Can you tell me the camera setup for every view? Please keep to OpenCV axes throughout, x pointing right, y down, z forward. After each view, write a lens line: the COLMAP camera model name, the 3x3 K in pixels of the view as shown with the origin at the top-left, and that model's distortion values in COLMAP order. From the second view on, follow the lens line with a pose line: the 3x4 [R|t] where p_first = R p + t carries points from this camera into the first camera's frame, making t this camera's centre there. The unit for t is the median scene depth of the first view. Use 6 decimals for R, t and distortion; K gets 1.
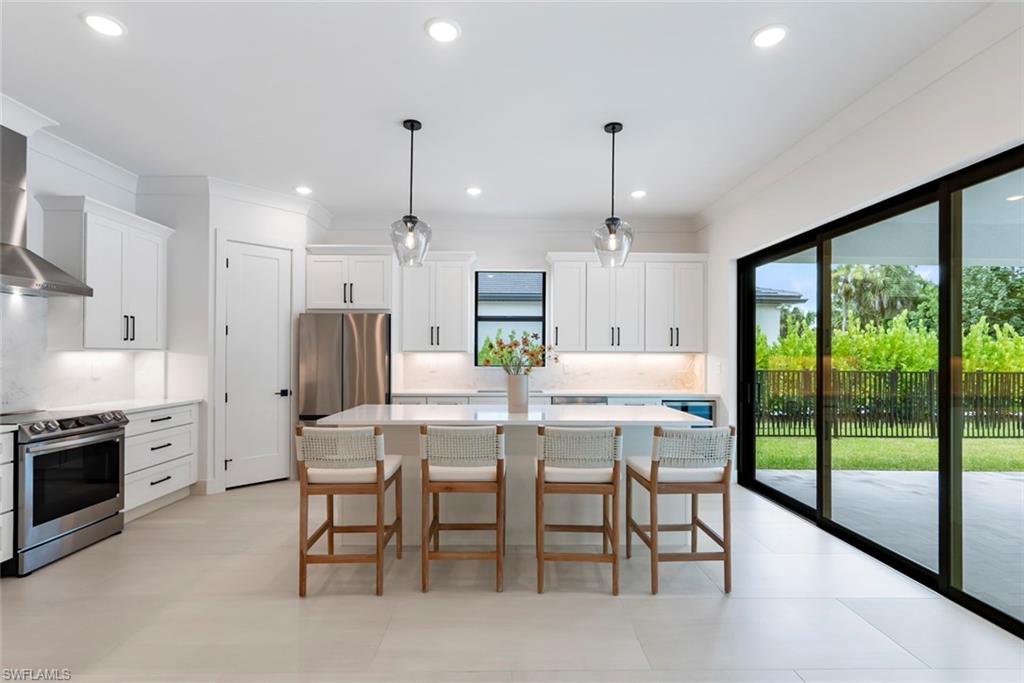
lens RADIAL K [[474.2, 0, 521.8], [0, 474.2, 351.5], [0, 0, 1]] dist [0.000324, 0.000606]
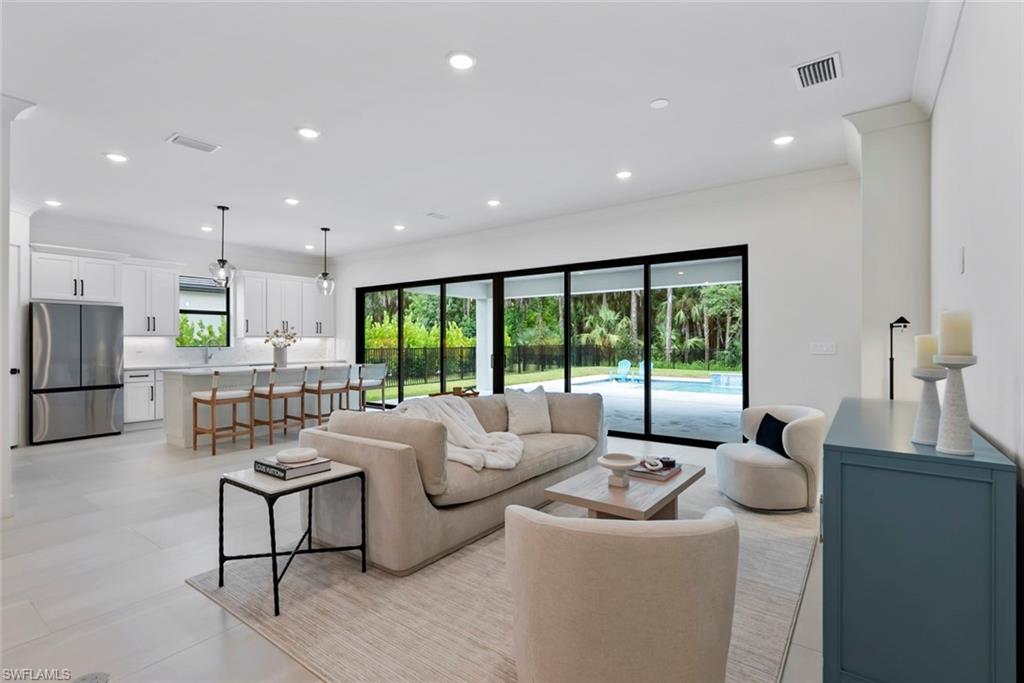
lens RADIAL K [[474.2, 0, 502.9], [0, 474.2, 340.7], [0, 0, 1]] dist [0.000324, 0.000606]
pose [[0.619011, -0.005496, 0.785363, -0.653207], [0.000050, 0.999976, 0.006958, 0.004620], [-0.785382, -0.004268, 0.618996, -0.618685]]
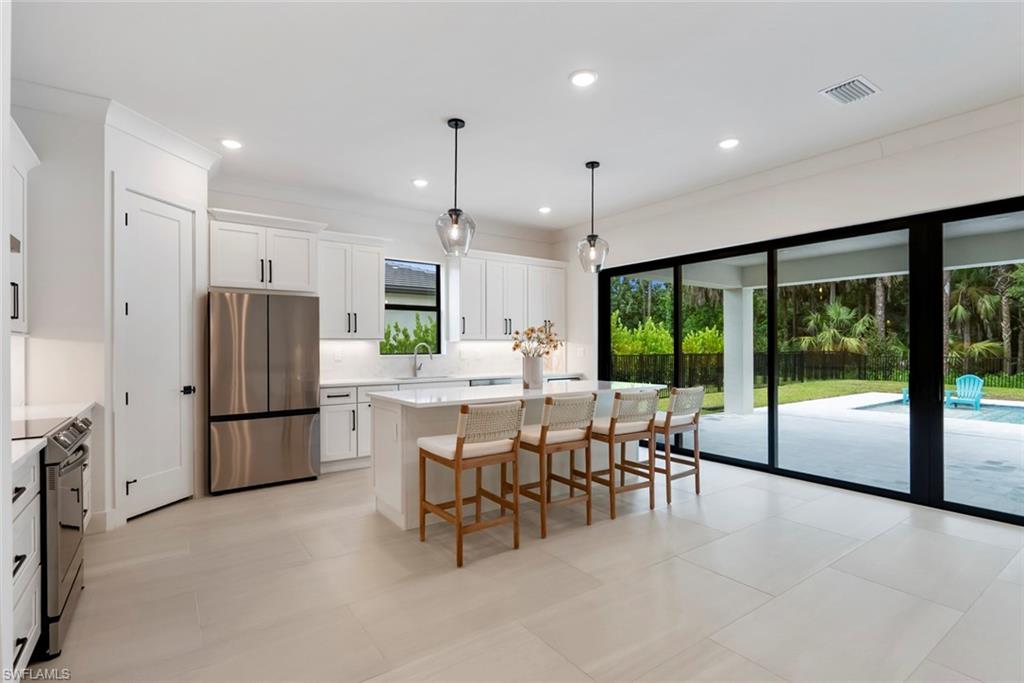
lens RADIAL K [[474.2, 0, 508.4], [0, 474.2, 349.0], [0, 0, 1]] dist [0.000324, 0.000606]
pose [[0.829715, -0.010054, 0.558097, -0.486009], [0.002547, 0.999896, 0.014226, 0.007815], [-0.558182, -0.010382, 0.829654, 0.033615]]
